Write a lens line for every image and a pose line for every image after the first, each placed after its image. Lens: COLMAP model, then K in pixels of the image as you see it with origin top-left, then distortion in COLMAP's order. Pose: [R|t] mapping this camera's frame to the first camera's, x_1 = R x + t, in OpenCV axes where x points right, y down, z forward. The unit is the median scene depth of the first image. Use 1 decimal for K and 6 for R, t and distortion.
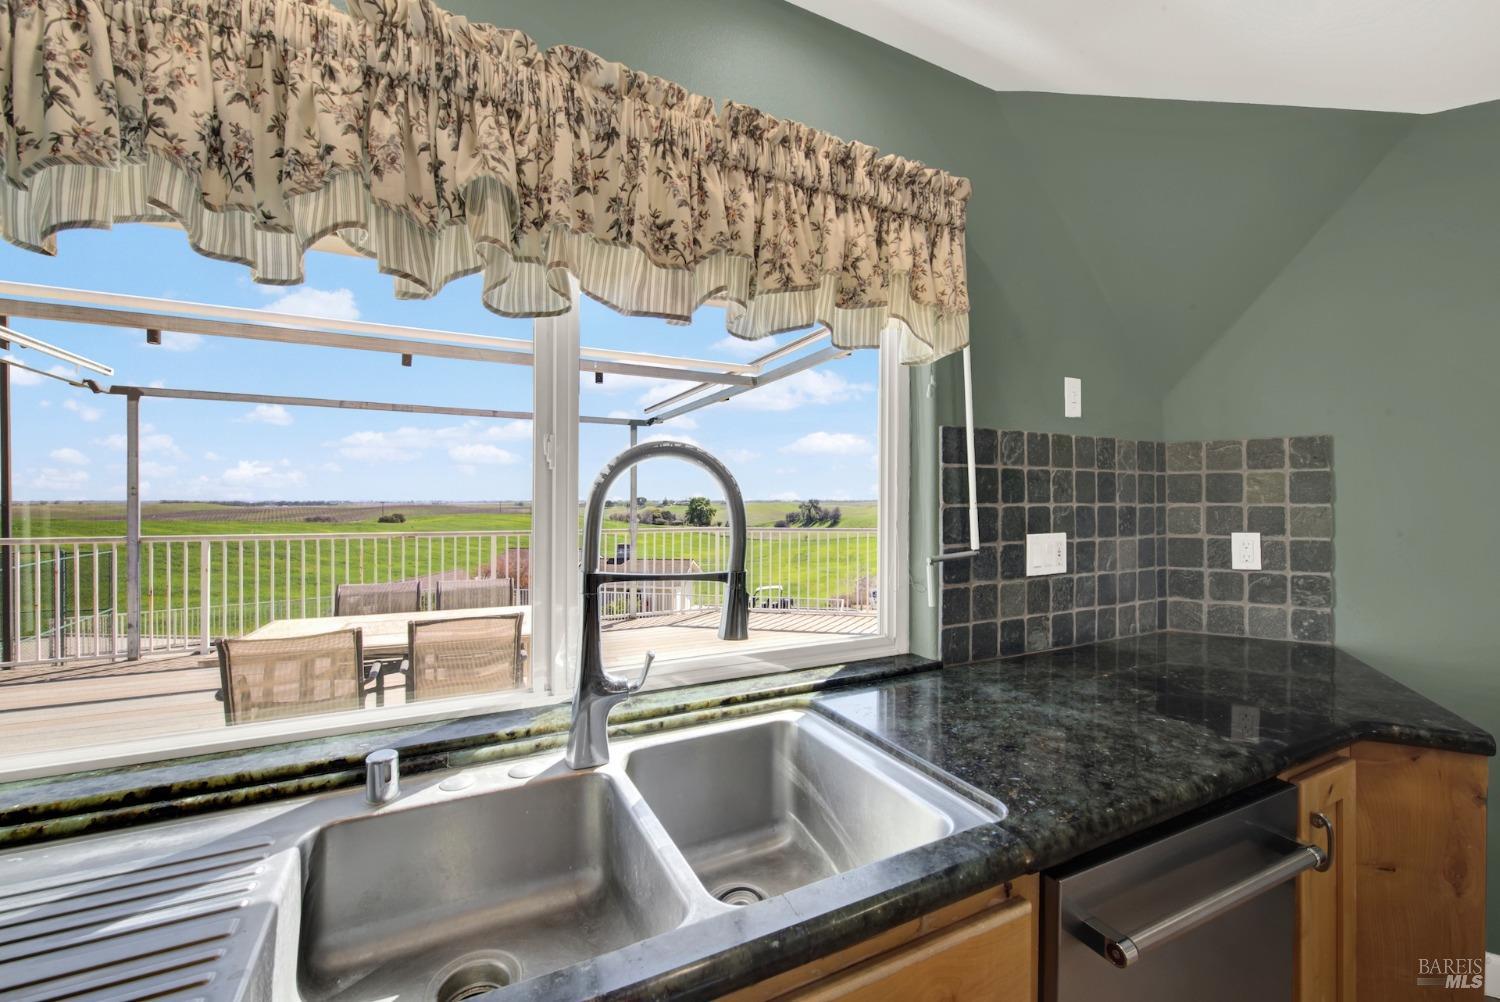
lens RADIAL K [[604.1, 0, 746.3], [0, 604.1, 502.5], [0, 0, 1]] dist [-0.001858, -0.000638]
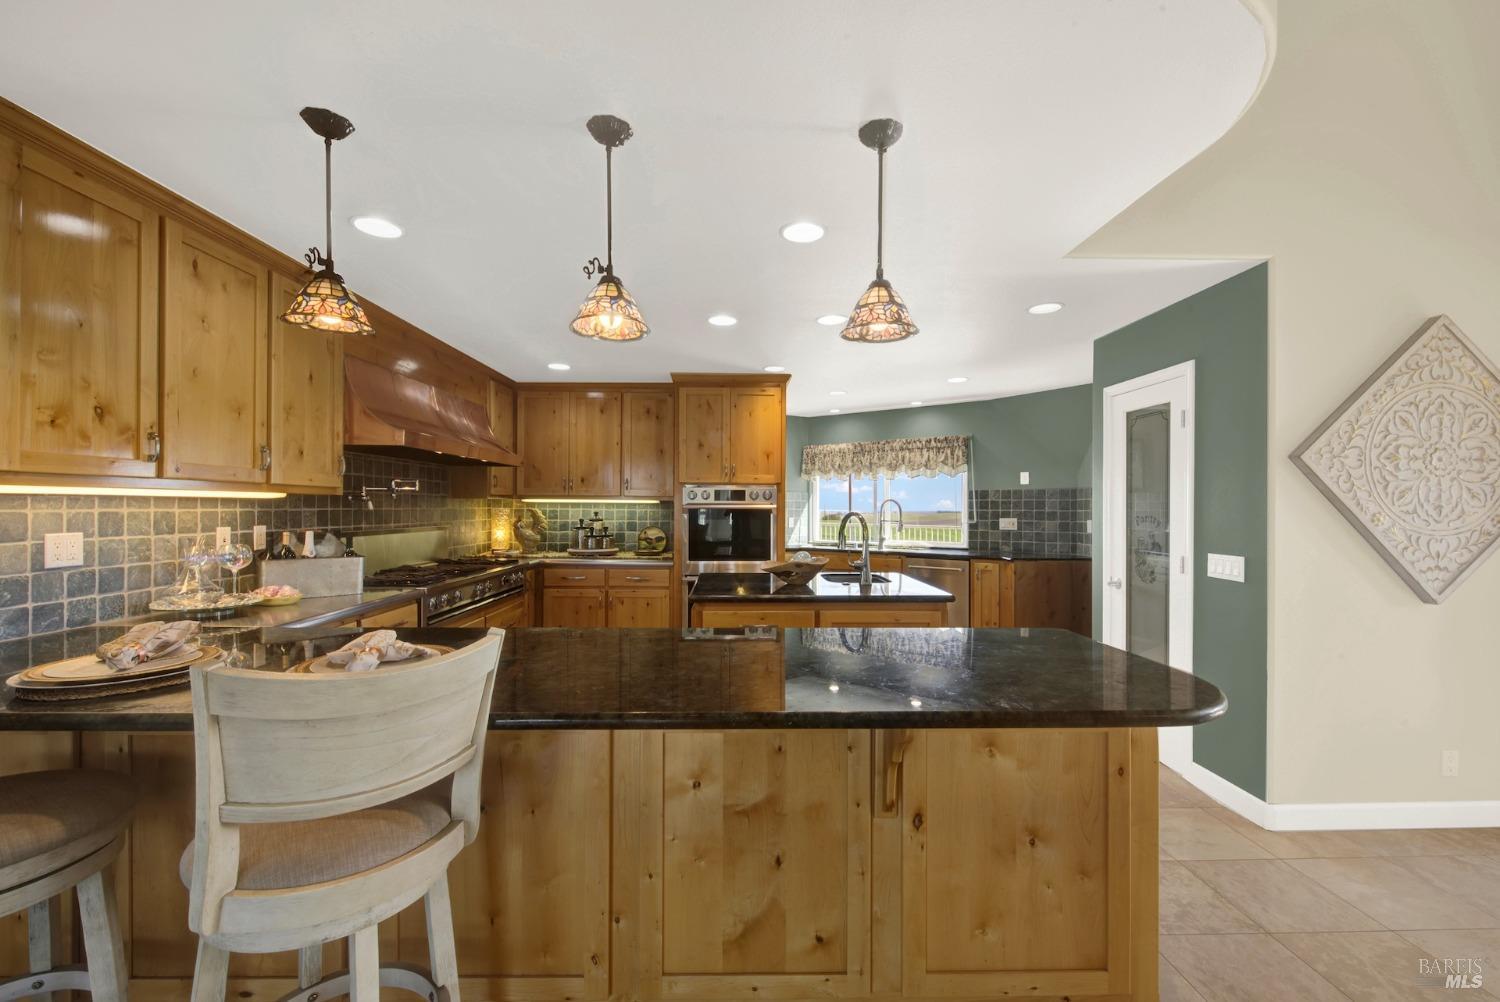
lens RADIAL K [[607.1, 0, 747.3], [0, 607.1, 505.2], [0, 0, 1]] dist [-0.000020, -0.000527]
pose [[0.484007, -0.003451, -0.875058, 3.868669], [-0.003808, 0.999974, -0.006050, 0.002542], [0.875056, 0.006261, 0.483981, -2.768946]]
